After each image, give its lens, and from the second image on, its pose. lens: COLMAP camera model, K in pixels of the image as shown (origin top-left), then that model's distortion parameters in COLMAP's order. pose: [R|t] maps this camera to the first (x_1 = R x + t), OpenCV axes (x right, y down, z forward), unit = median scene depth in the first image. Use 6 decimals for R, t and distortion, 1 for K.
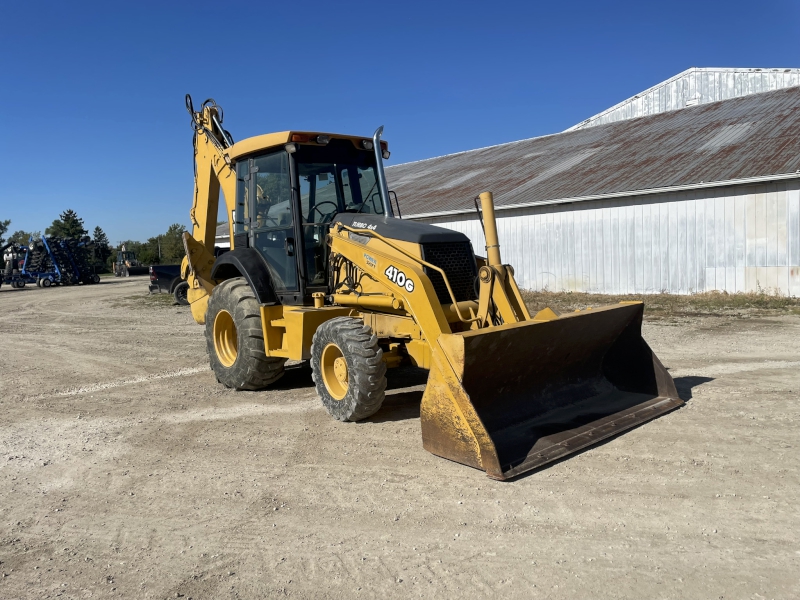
lens RADIAL K [[601.7, 0, 404.8], [0, 601.7, 296.1], [0, 0, 1]] dist [0.059539, -0.057597]
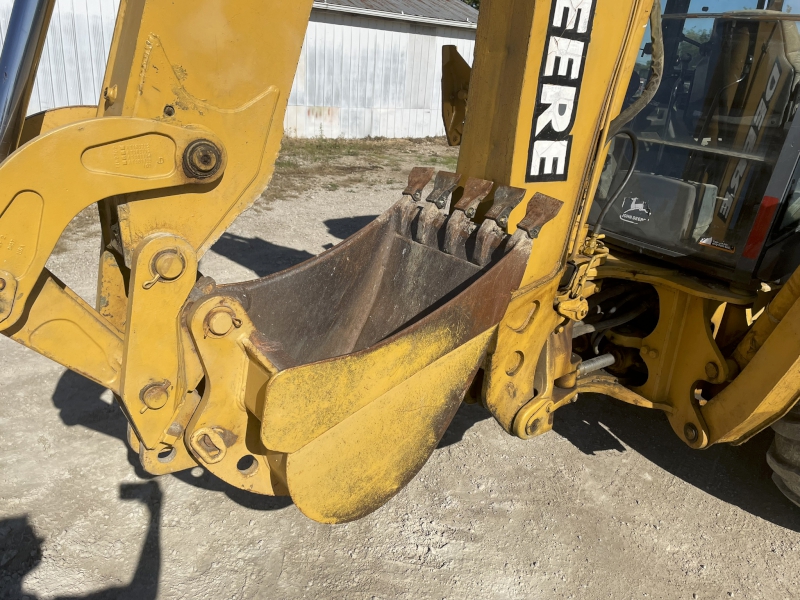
lens RADIAL K [[601.7, 0, 406.3], [0, 601.7, 293.3], [0, 0, 1]] dist [0.059539, -0.057597]
pose [[0.154061, -0.292207, 0.943865, -0.327019], [-0.011104, 0.954697, 0.297372, -0.049301], [-0.987999, -0.056294, 0.143837, 0.635398]]
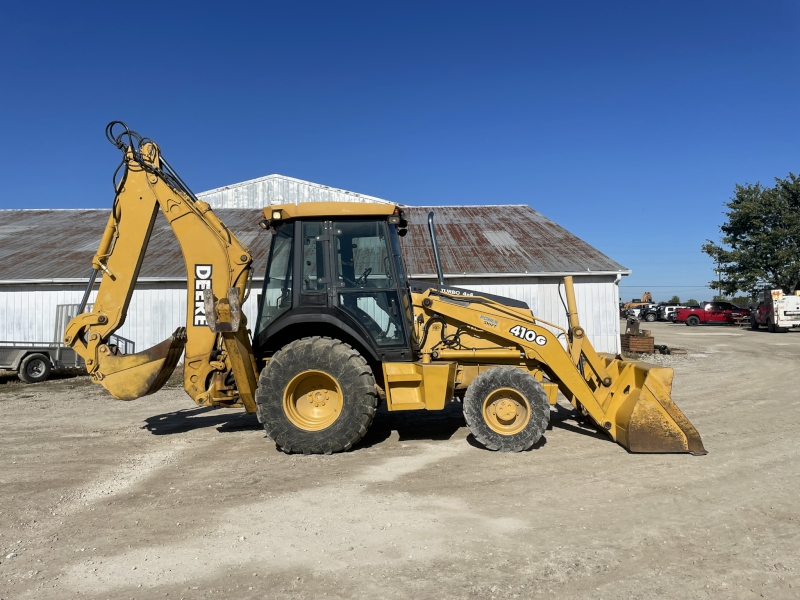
lens RADIAL K [[601.7, 0, 399.0], [0, 601.7, 296.3], [0, 0, 1]] dist [0.059539, -0.057597]
pose [[0.690562, 0.058577, 0.720897, -0.447761], [0.035740, 0.992734, -0.114901, 0.010643], [-0.722389, 0.105111, 0.683451, 0.116453]]
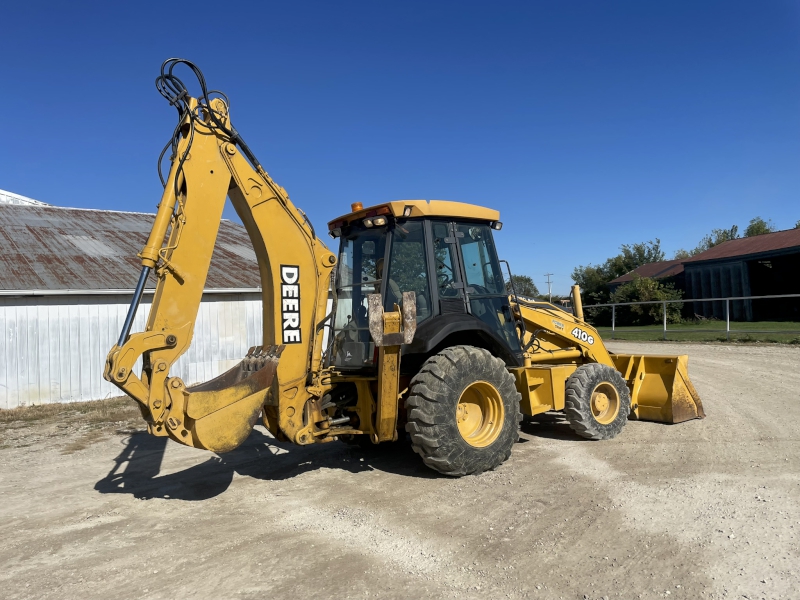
lens RADIAL K [[601.7, 0, 405.8], [0, 601.7, 292.9], [0, 0, 1]] dist [0.059539, -0.057597]
pose [[0.091829, 0.089378, 0.991756, -0.596471], [0.121480, 0.987519, -0.100244, -0.014683], [-0.988337, 0.129684, 0.079825, 0.505109]]
